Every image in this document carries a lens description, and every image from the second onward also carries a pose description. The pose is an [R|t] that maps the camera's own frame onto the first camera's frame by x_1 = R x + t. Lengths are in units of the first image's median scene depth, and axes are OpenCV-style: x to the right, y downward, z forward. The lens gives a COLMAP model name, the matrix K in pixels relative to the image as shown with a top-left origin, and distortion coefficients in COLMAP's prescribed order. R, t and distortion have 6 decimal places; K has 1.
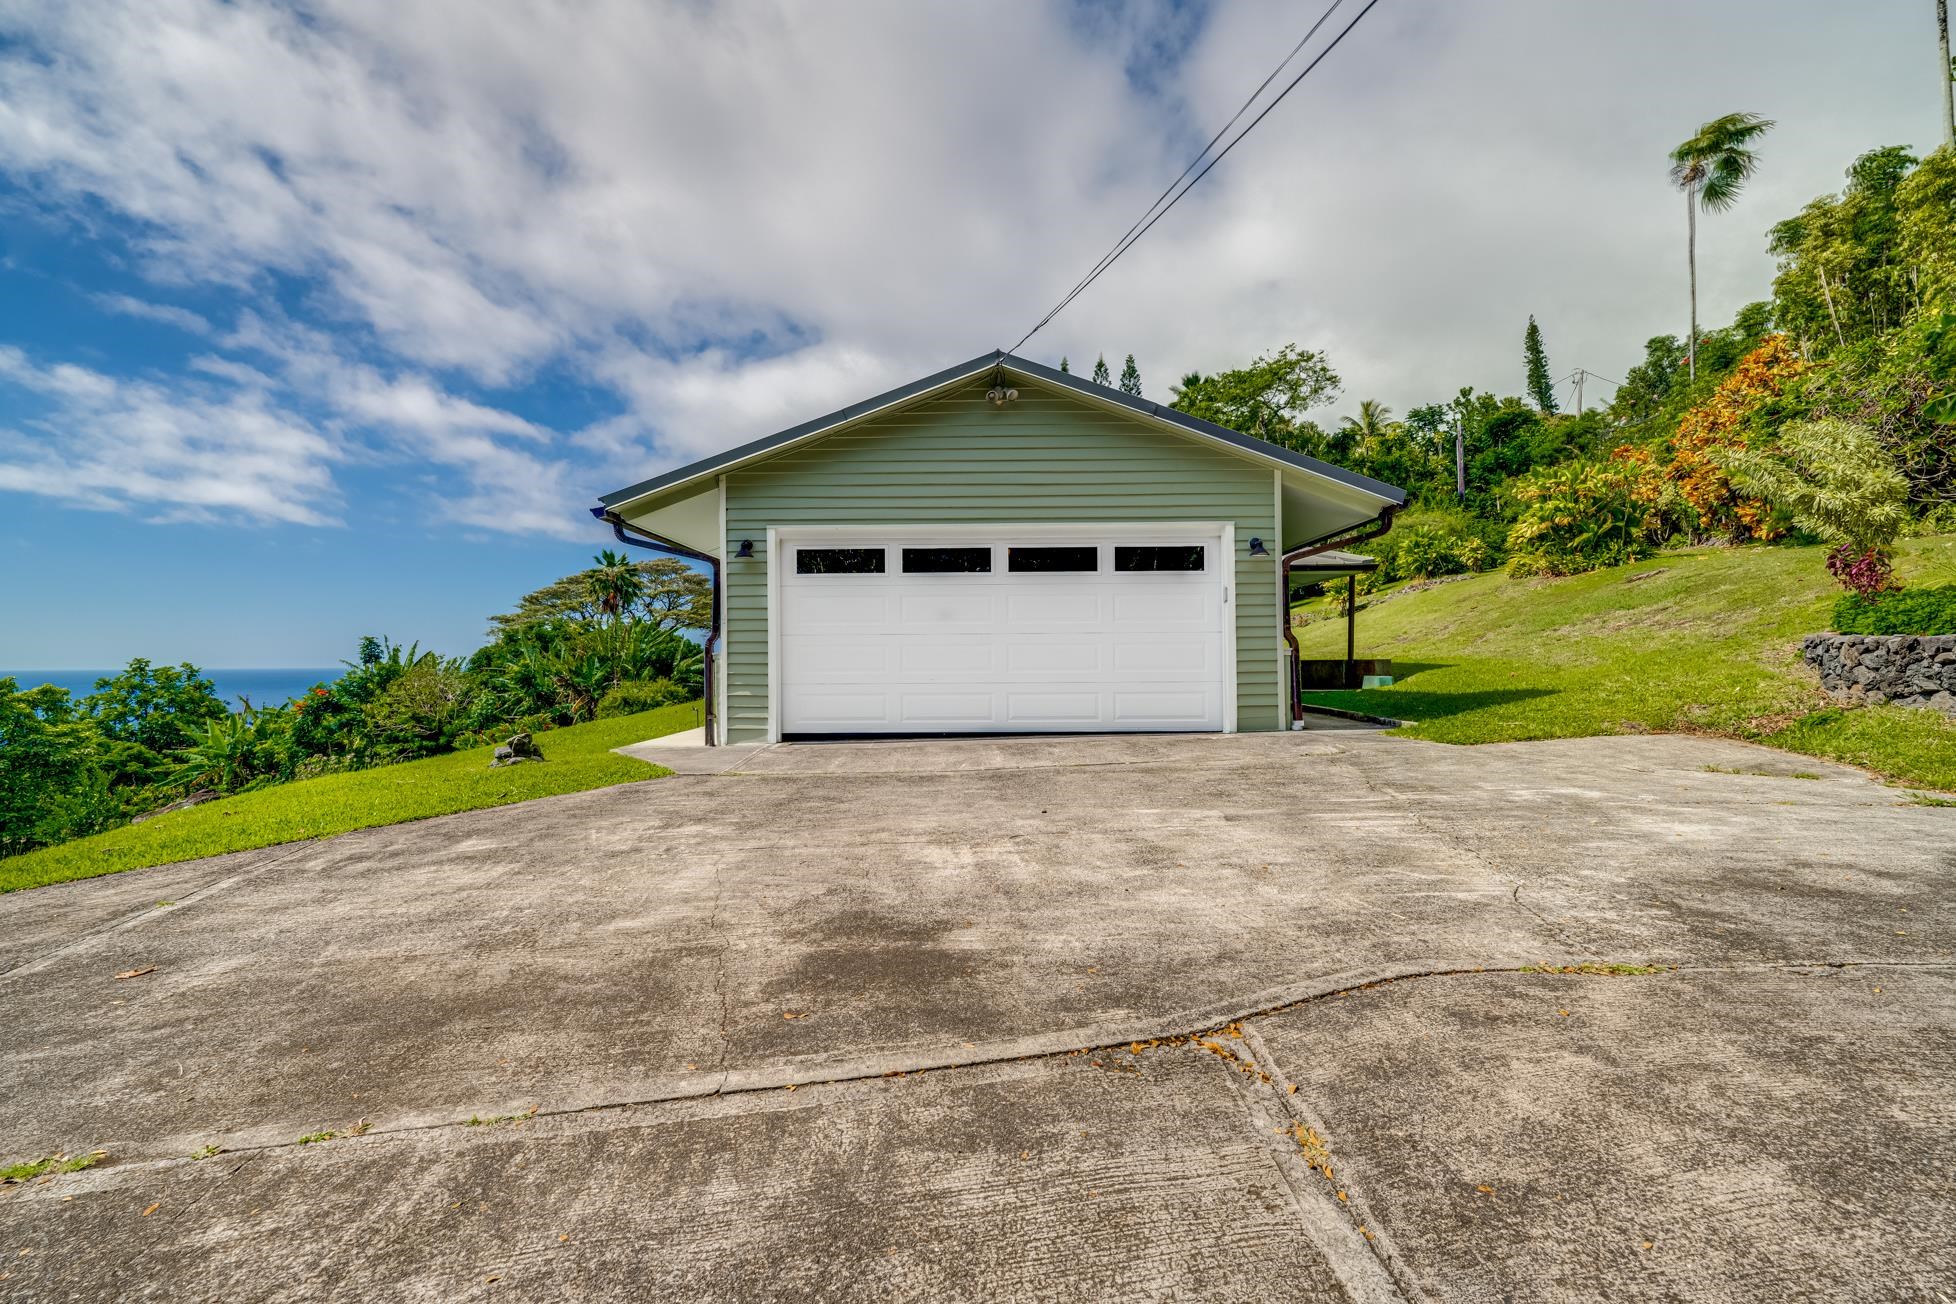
lens RADIAL K [[777.6, 0, 969.5], [0, 777.6, 658.3], [0, 0, 1]] dist [0.002162, 0.000228]
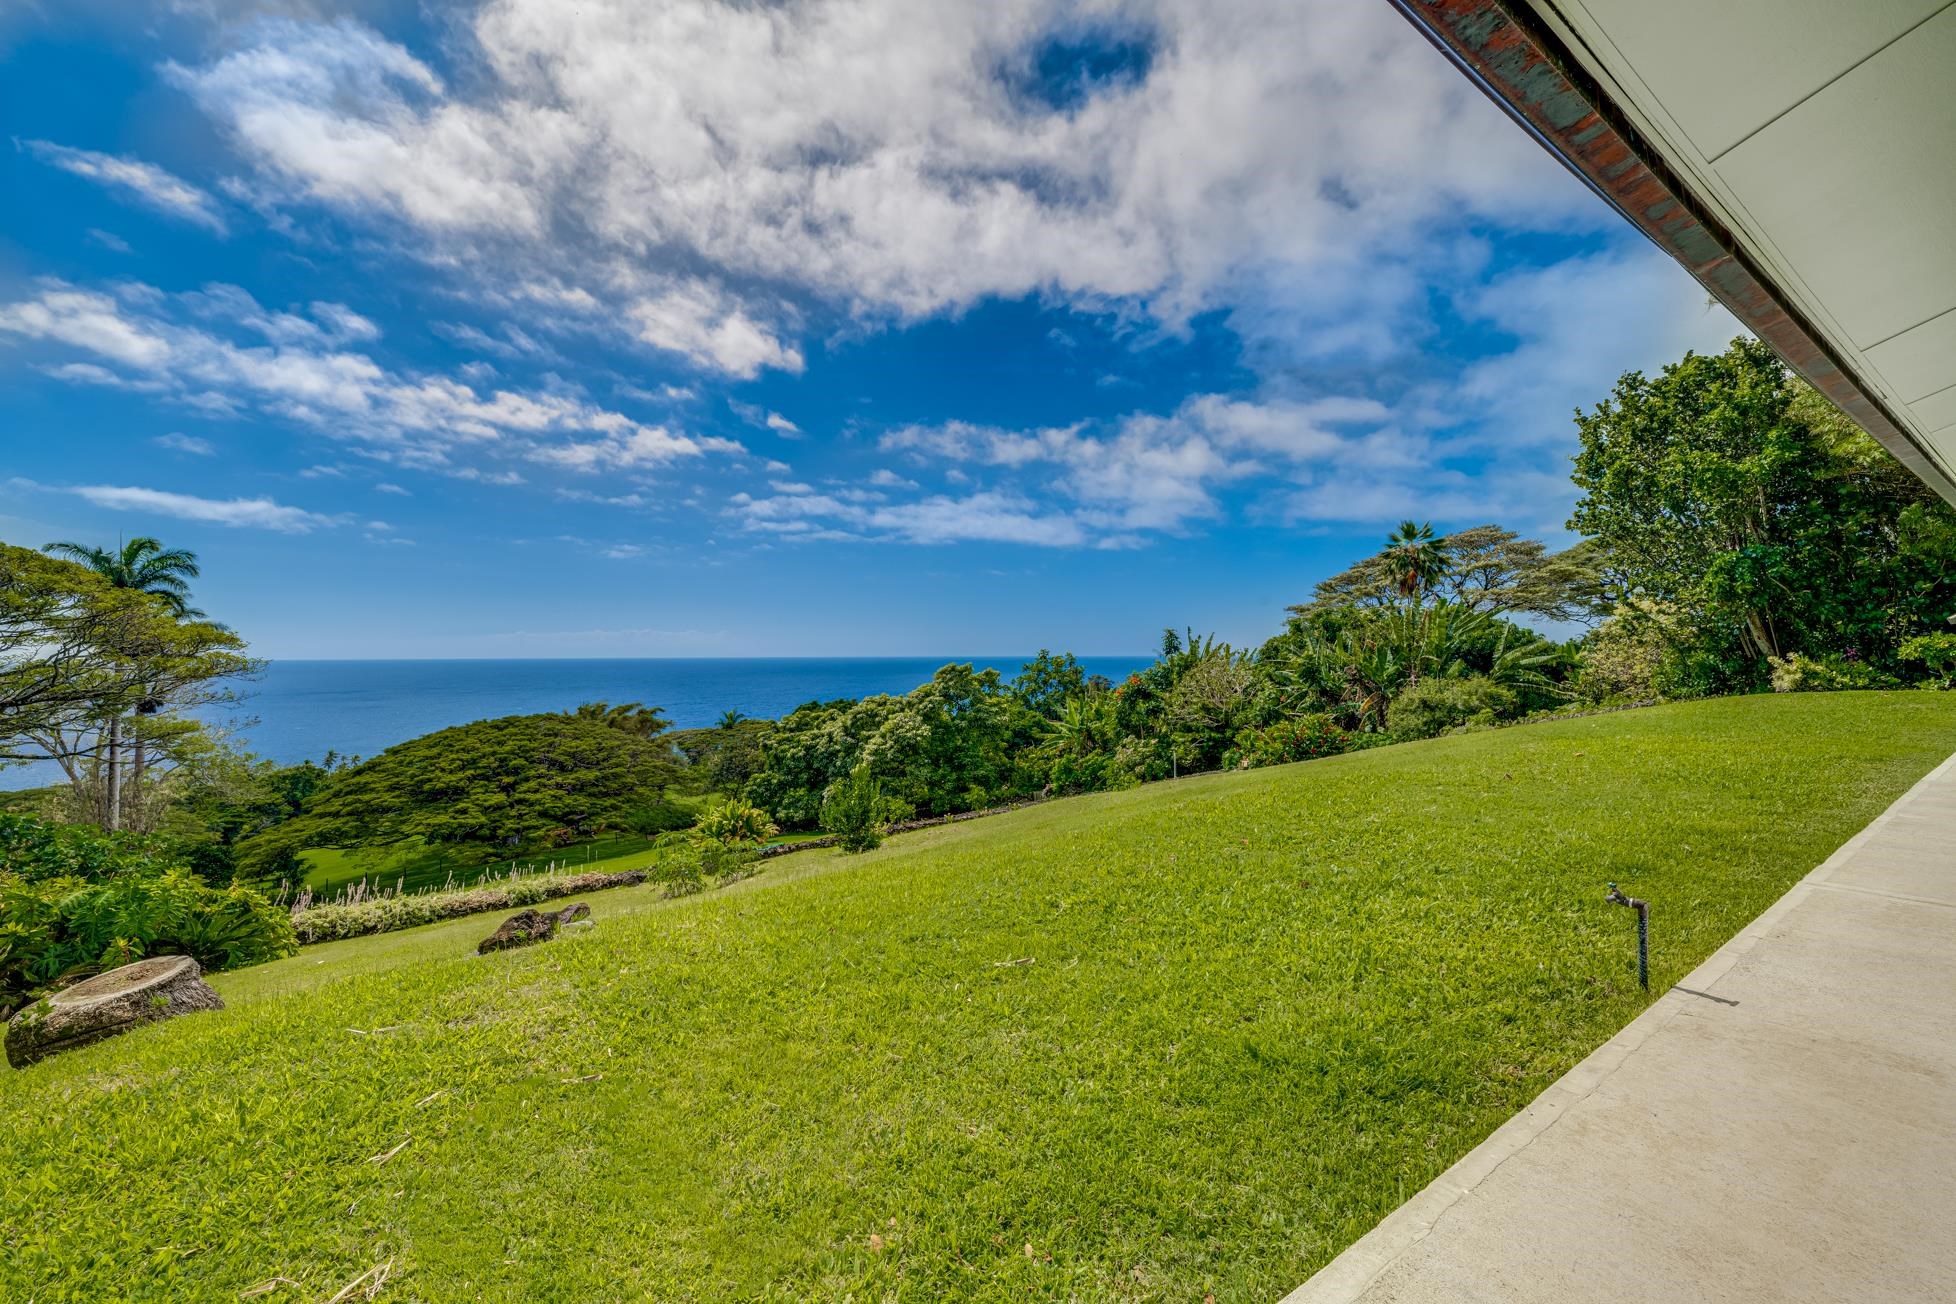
lens RADIAL K [[777.6, 0, 969.5], [0, 777.6, 658.3], [0, 0, 1]] dist [0.002162, 0.000228]
pose [[0.579267, 0.008683, -0.815091, -0.062198], [0.002460, 0.999920, 0.012400, -0.001712], [0.815134, -0.009188, 0.579200, 0.153848]]
